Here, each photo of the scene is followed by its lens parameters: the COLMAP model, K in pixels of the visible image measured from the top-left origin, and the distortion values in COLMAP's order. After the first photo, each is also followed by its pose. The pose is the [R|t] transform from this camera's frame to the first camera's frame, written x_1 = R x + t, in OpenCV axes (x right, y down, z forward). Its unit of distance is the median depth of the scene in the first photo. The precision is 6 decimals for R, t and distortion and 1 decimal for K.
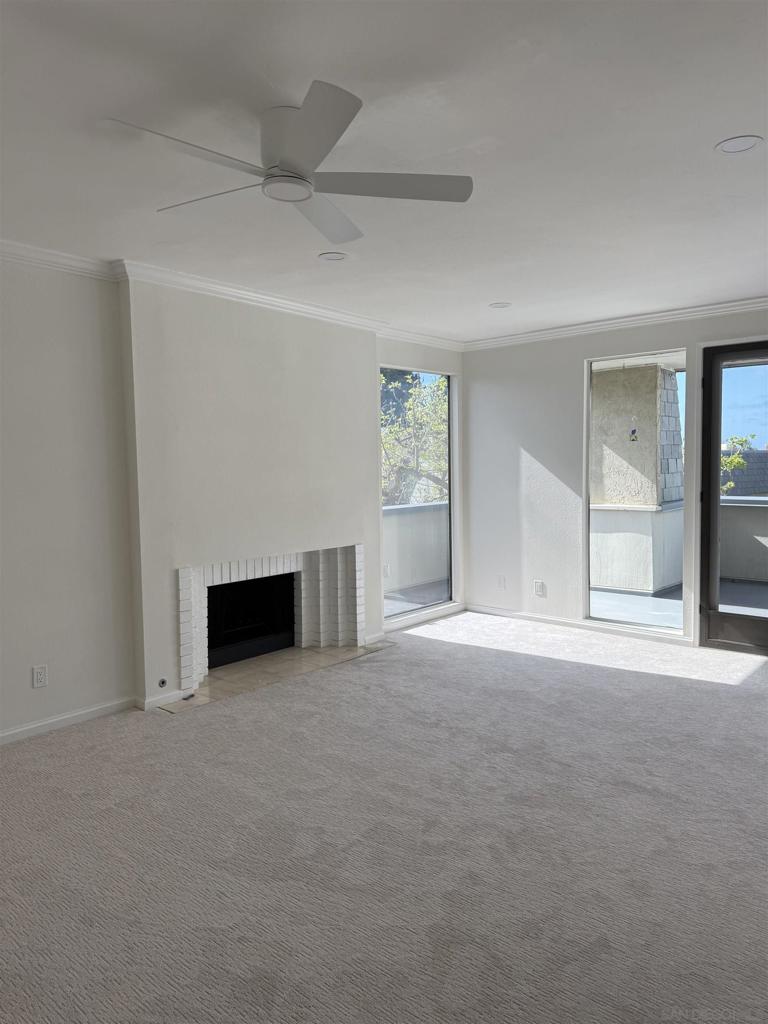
lens RADIAL K [[716.4, 0, 377.9], [0, 716.4, 507.0], [0, 0, 1]] dist [0.105021, -0.119723]
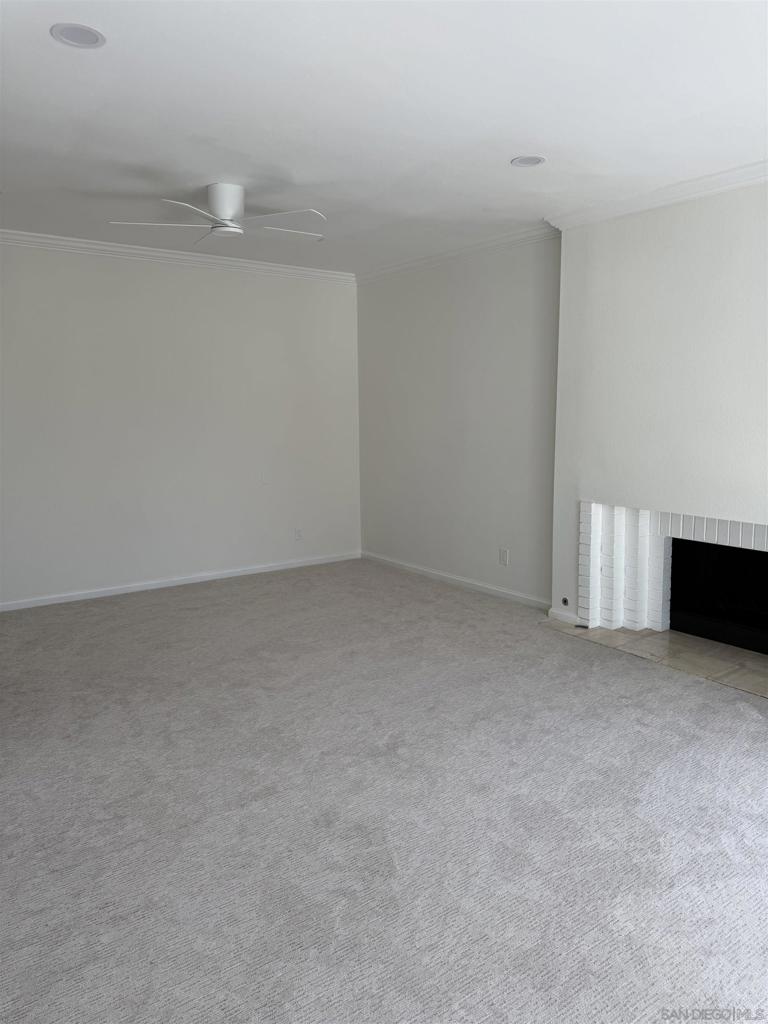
lens RADIAL K [[716.4, 0, 377.9], [0, 716.4, 507.0], [0, 0, 1]] dist [0.105021, -0.119723]
pose [[-0.210182, 0.150117, -0.966069, 0.782220], [-0.053059, 0.984934, 0.164592, -0.061058], [0.976221, 0.085852, -0.199051, 0.919374]]
